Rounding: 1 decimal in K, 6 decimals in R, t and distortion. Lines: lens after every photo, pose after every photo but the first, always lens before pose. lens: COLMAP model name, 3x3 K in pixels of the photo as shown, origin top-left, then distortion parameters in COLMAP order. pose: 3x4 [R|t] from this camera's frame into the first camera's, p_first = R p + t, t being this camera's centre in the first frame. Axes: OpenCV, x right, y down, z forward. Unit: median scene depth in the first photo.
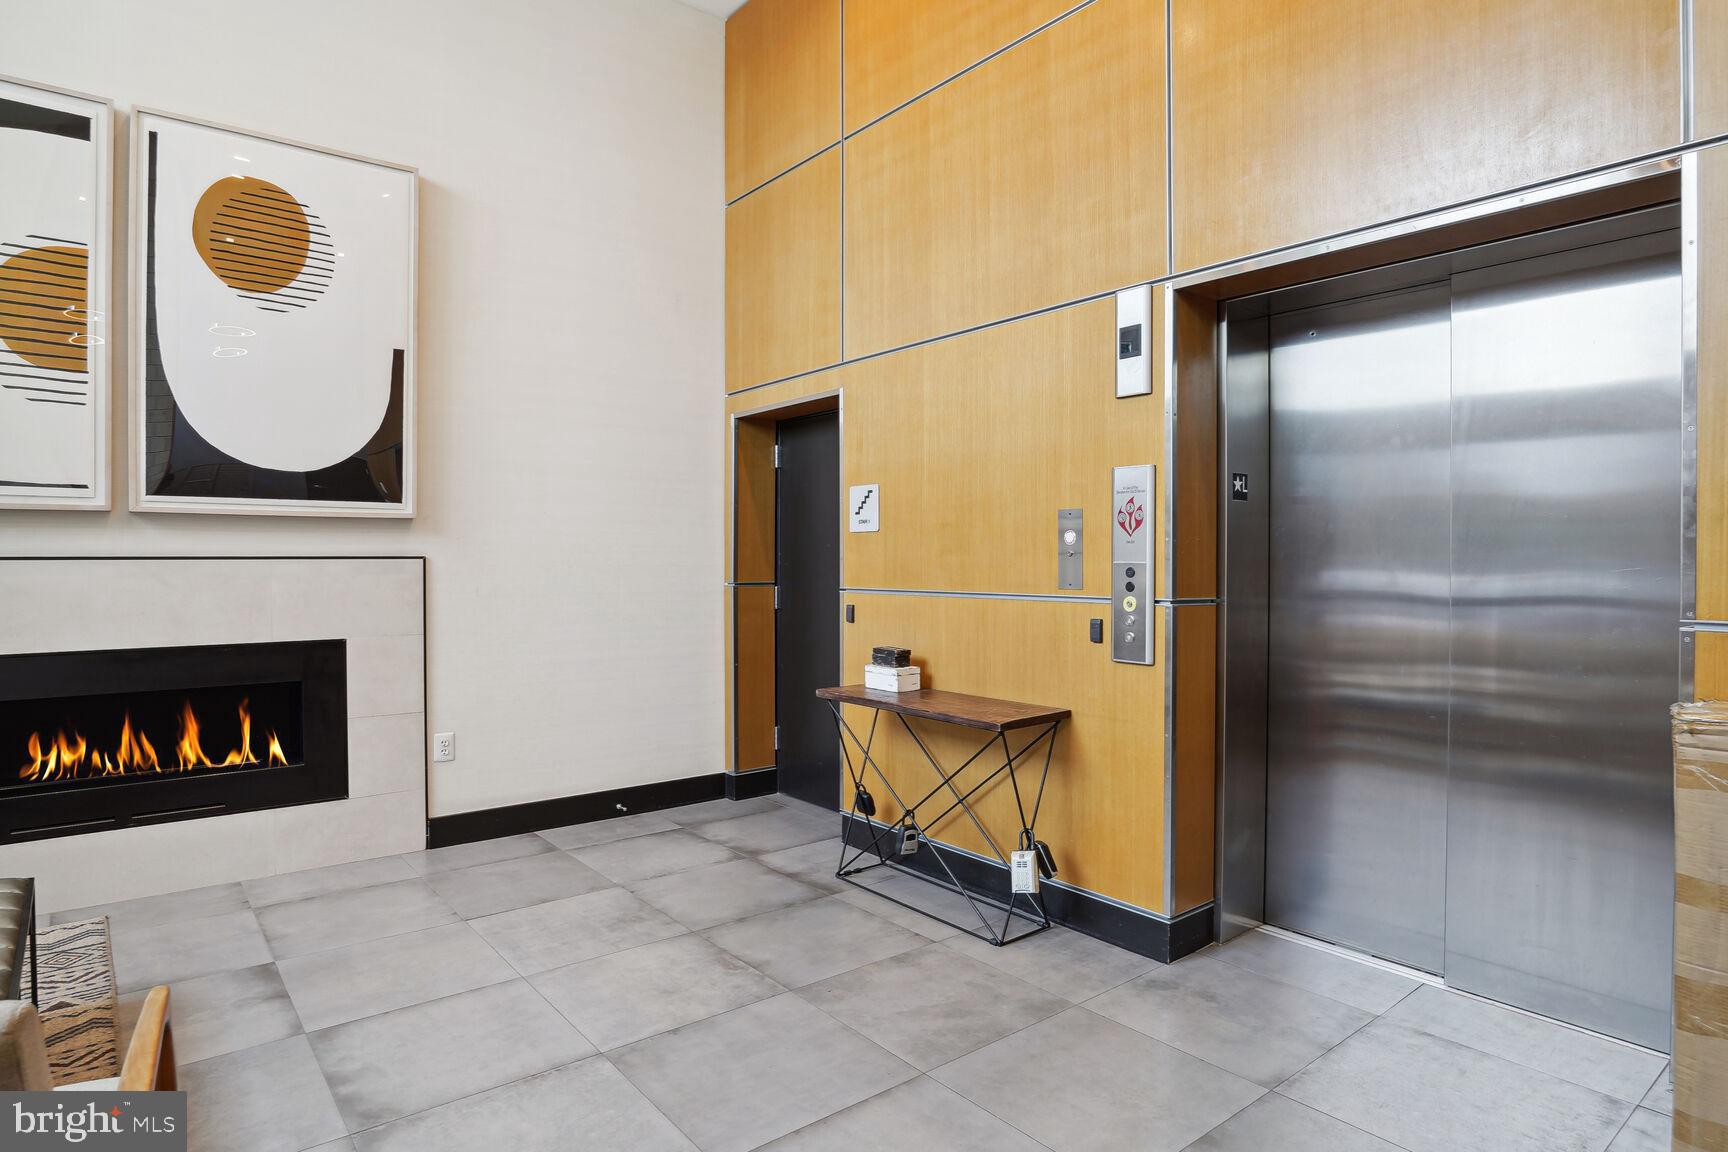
lens RADIAL K [[965.4, 0, 864.0], [0, 965.4, 576.0], [0, 0, 1]] dist [-0.003619, -0.000688]
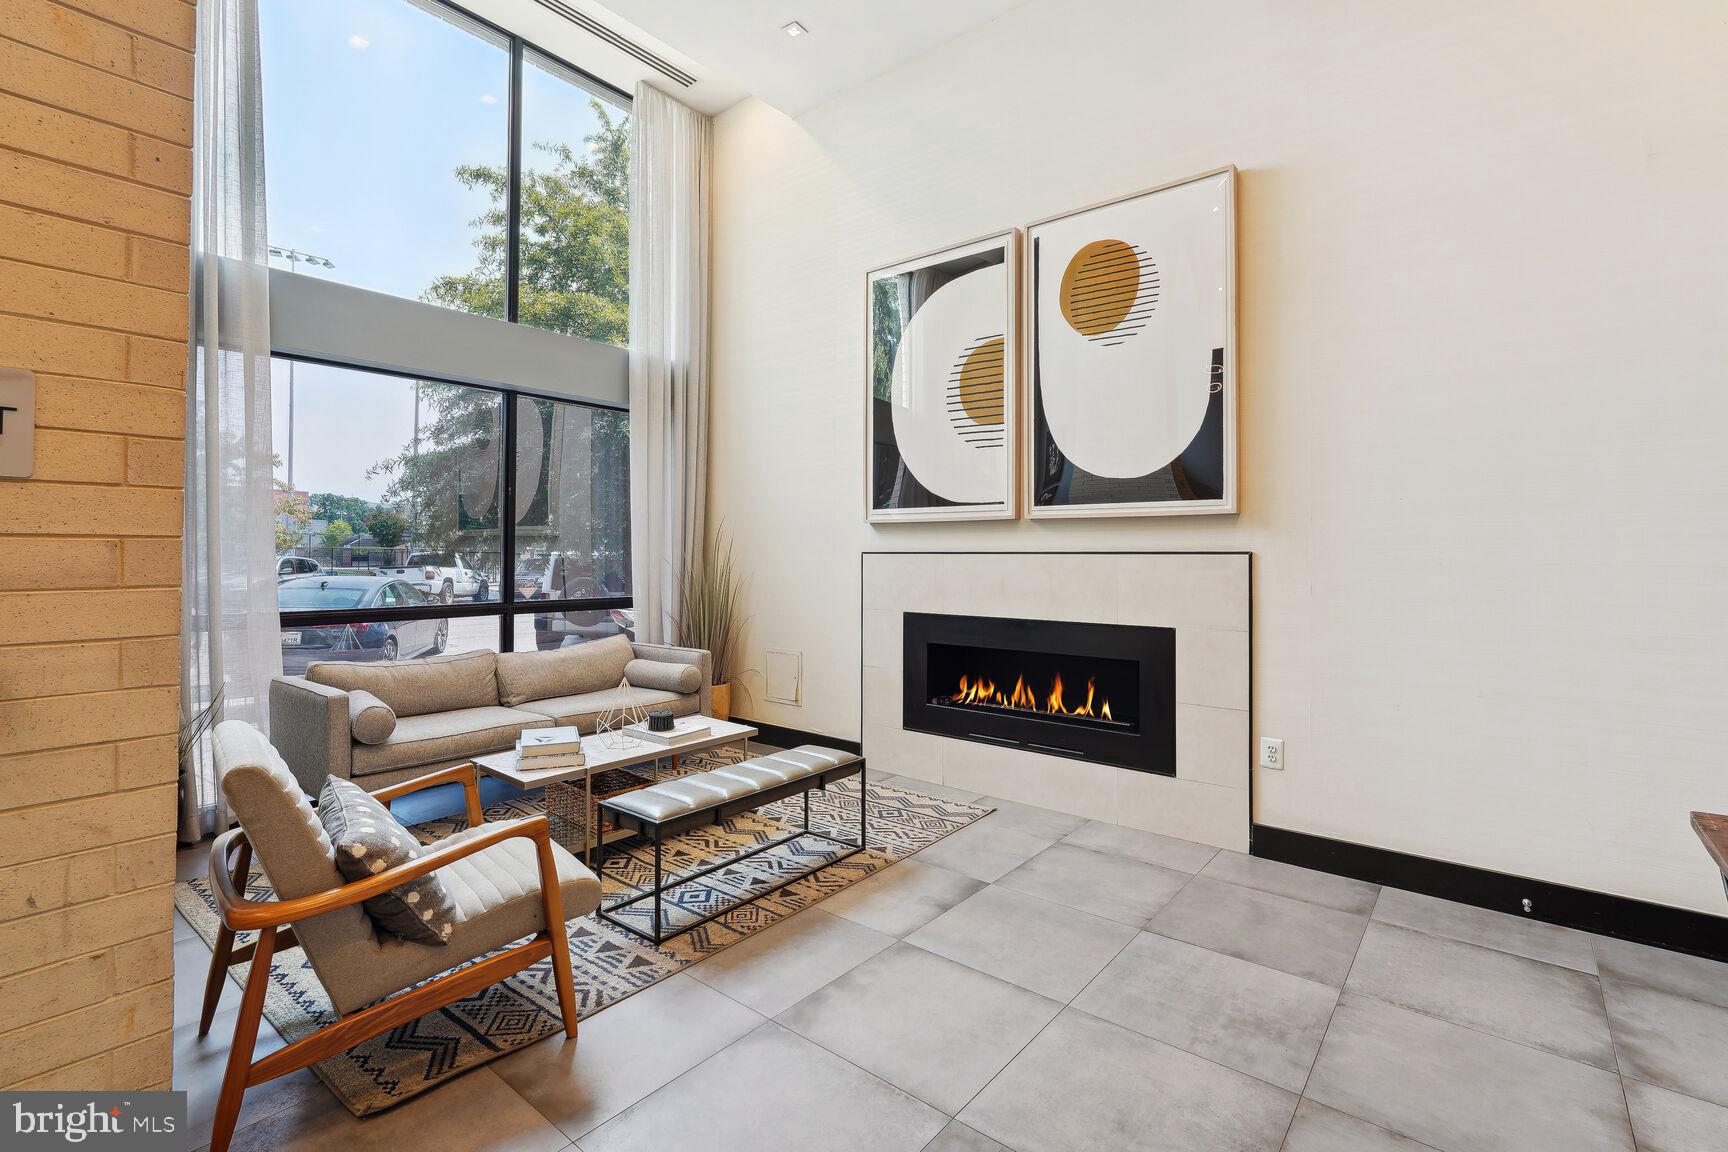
lens RADIAL K [[796.8, 0, 865.6], [0, 796.8, 552.2], [0, 0, 1]] dist [-0.003277, 0.005698]
pose [[0.210717, -0.004446, -0.977537, 0.284602], [-0.017414, 0.999814, -0.008301, -0.007170], [0.977392, 0.018772, 0.210601, 0.516439]]
